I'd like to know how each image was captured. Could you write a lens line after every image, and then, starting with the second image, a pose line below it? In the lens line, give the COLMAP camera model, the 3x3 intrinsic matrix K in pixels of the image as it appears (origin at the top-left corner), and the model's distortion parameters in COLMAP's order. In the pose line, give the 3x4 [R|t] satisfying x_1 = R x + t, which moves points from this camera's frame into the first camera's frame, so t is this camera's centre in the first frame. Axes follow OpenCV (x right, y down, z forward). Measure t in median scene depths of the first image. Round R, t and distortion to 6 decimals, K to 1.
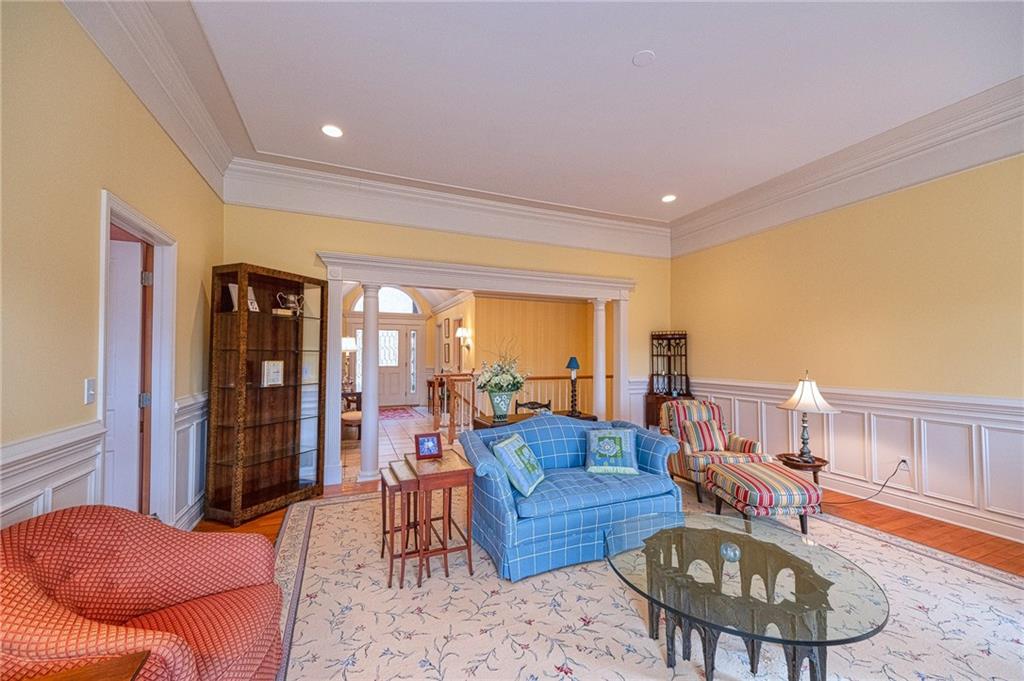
lens RADIAL K [[411.2, 0, 513.4], [0, 411.2, 343.4], [0, 0, 1]] dist [0.002481, -0.000024]
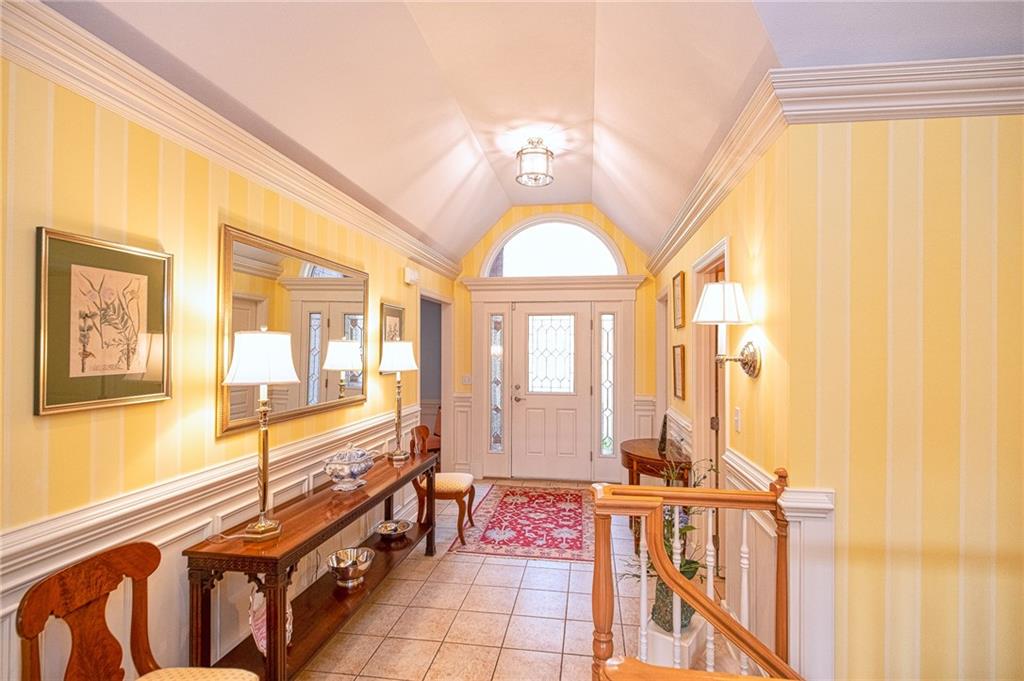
lens RADIAL K [[493.1, 0, 512.0], [0, 493.1, 345.6], [0, 0, 1]] dist [-0.000385, -0.000035]
pose [[0.858982, 0.003334, -0.511994, -0.070246], [0.005437, 0.999863, 0.015633, -0.006921], [0.511976, -0.016212, 0.858847, 0.575545]]
